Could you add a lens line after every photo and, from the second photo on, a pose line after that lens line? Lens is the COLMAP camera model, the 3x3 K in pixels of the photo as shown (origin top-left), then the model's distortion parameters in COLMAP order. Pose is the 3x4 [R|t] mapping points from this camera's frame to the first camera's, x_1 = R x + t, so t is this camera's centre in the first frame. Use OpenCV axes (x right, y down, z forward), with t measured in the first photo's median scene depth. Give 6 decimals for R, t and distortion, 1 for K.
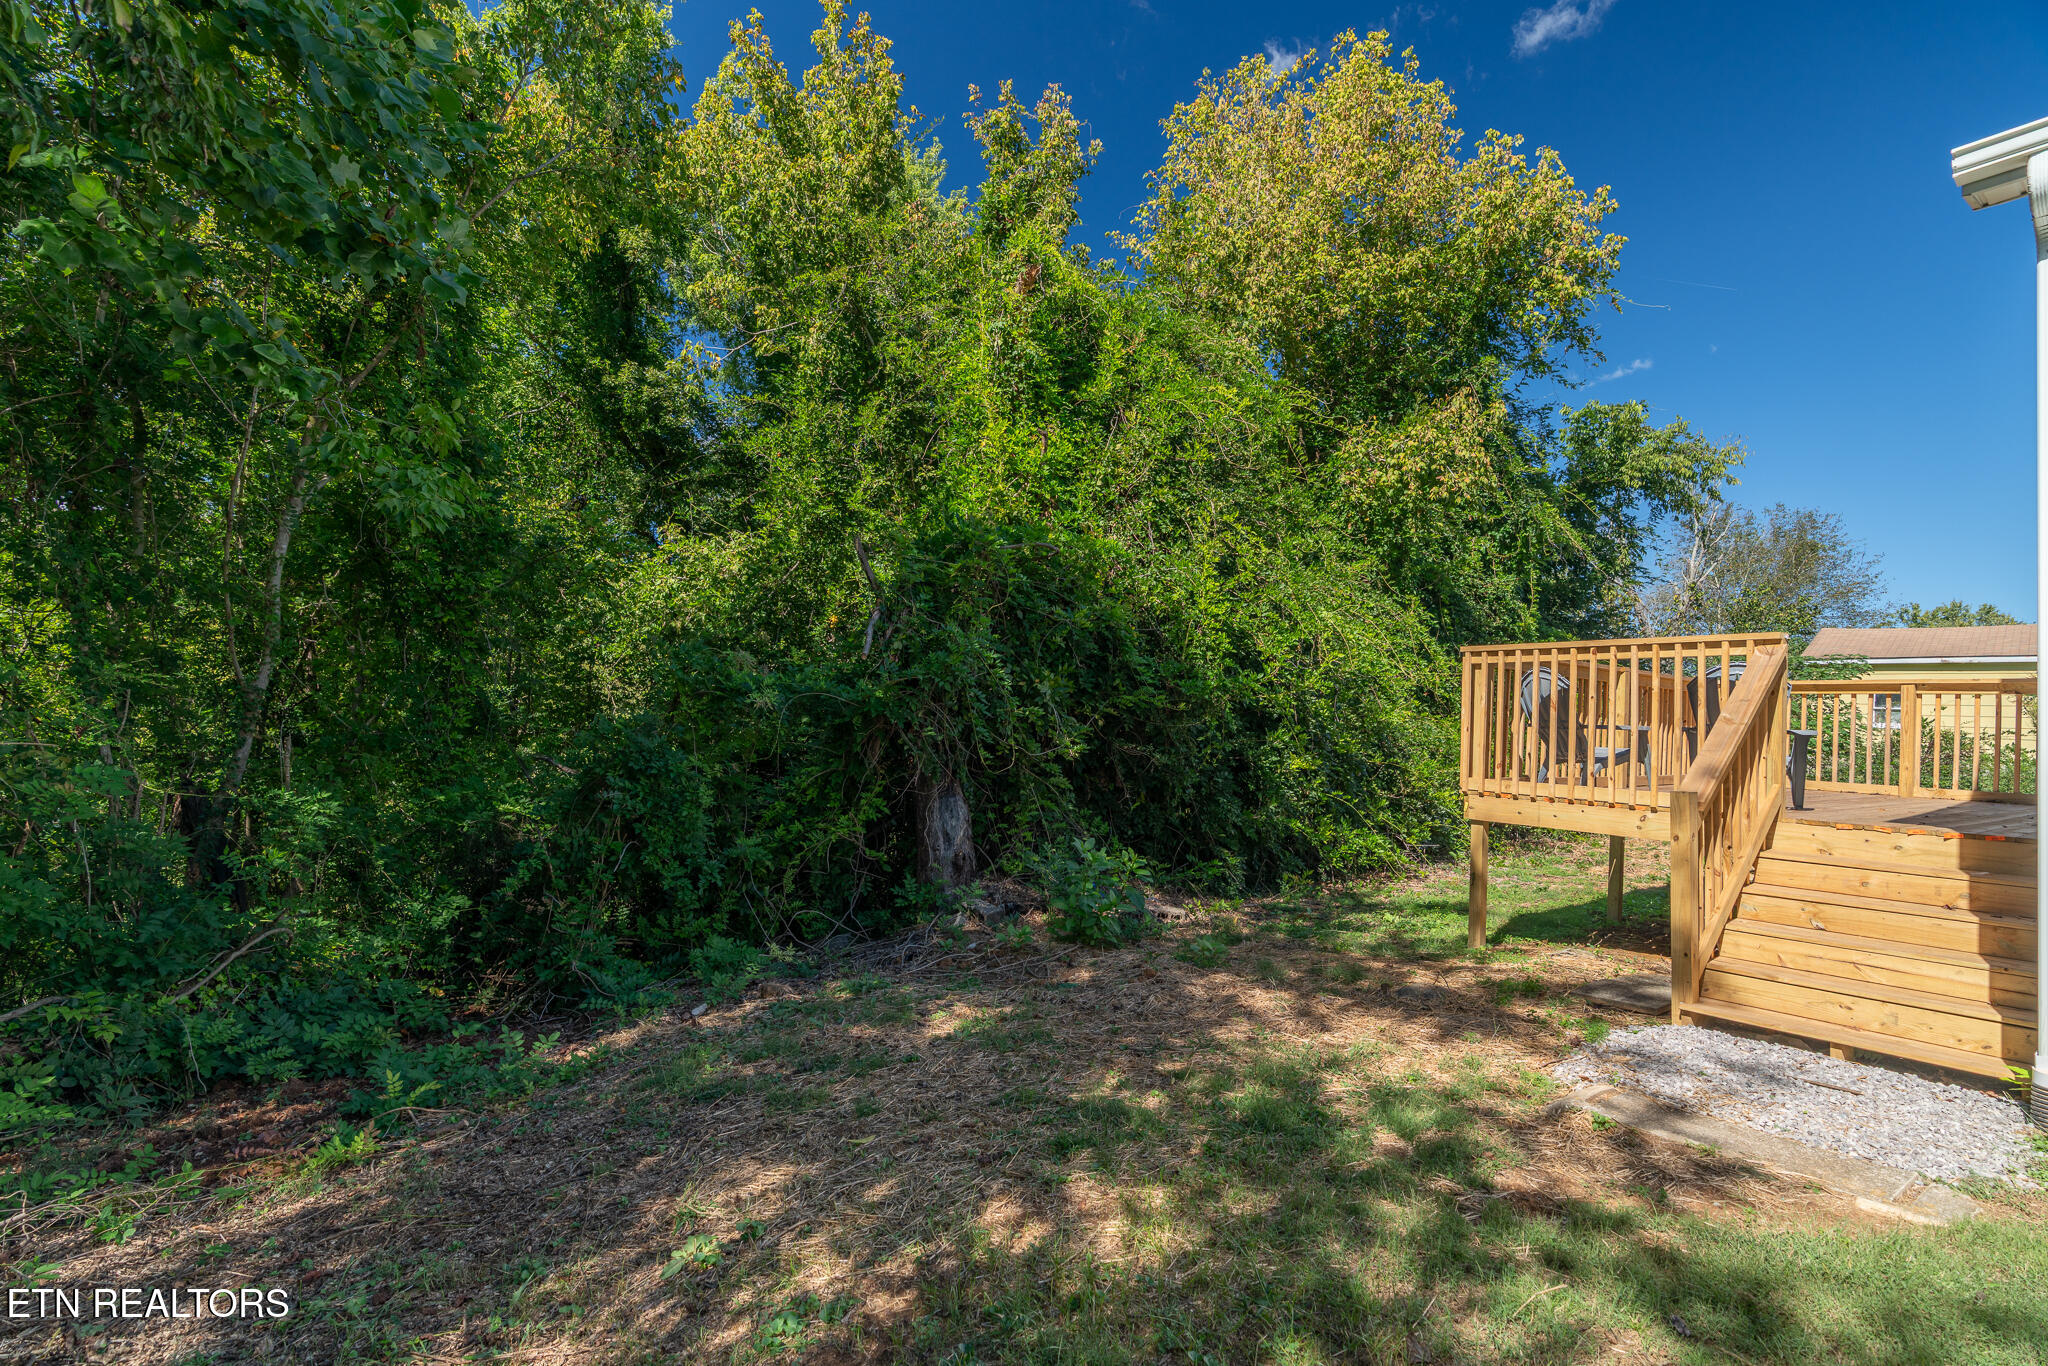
lens RADIAL K [[943.0, 0, 1024.0], [0, 943.0, 683.0], [0, 0, 1]] dist [-0.000537, -0.000105]
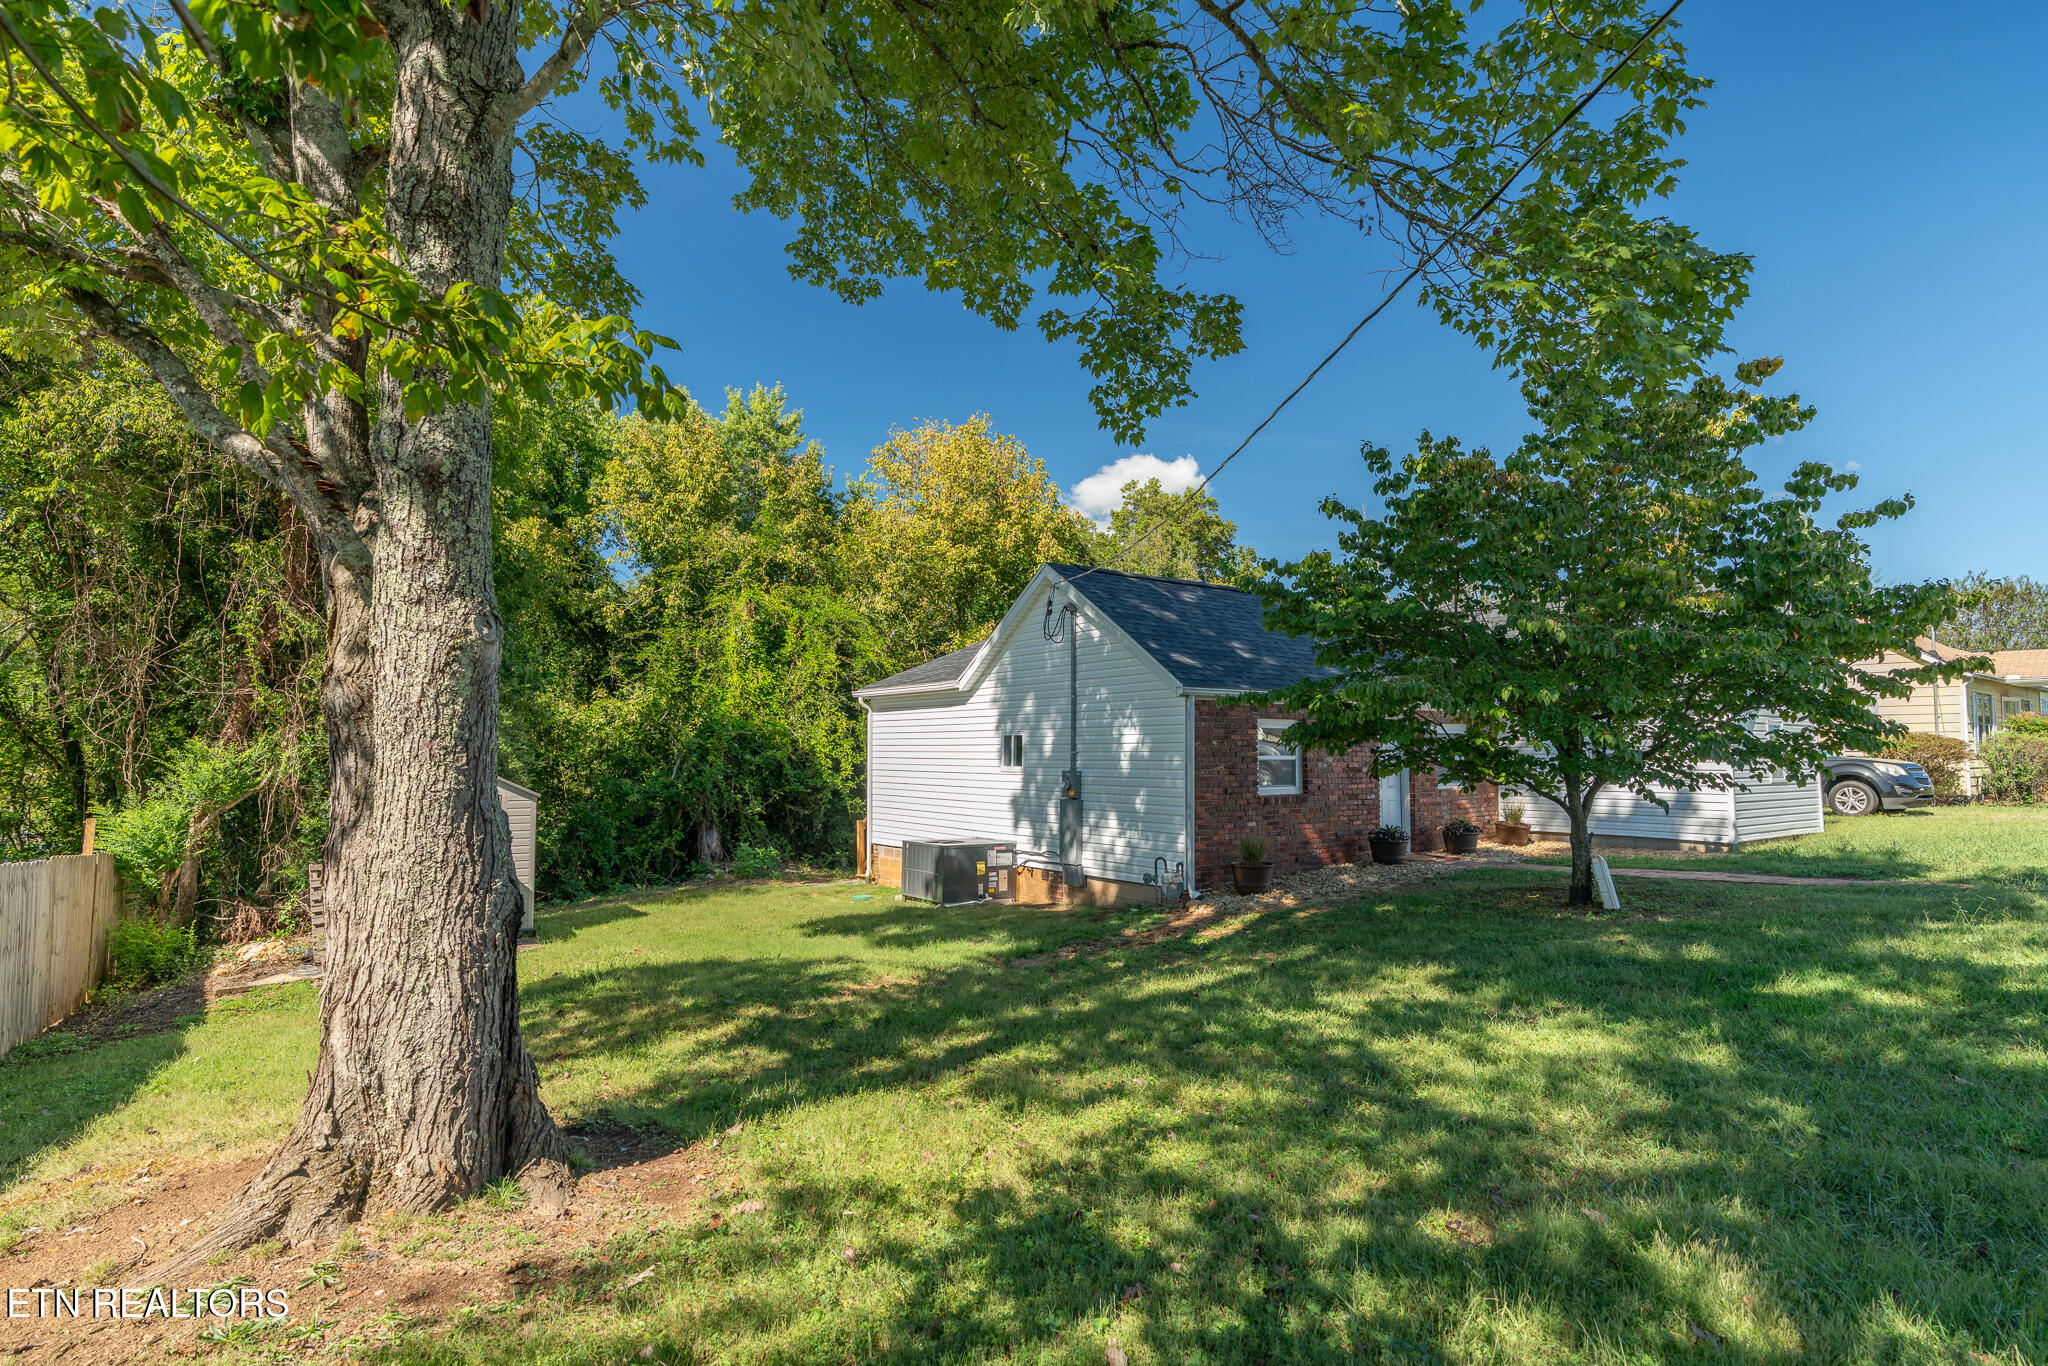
lens RADIAL K [[1019.0, 0, 1024.0], [0, 1019.0, 683.0], [0, 0, 1]] dist [0.000910, 0.000033]
pose [[0.999009, -0.033223, 0.029619, 0.613058], [0.033992, 0.999088, -0.025843, -0.155806], [-0.028734, 0.026824, 0.999227, -1.575651]]
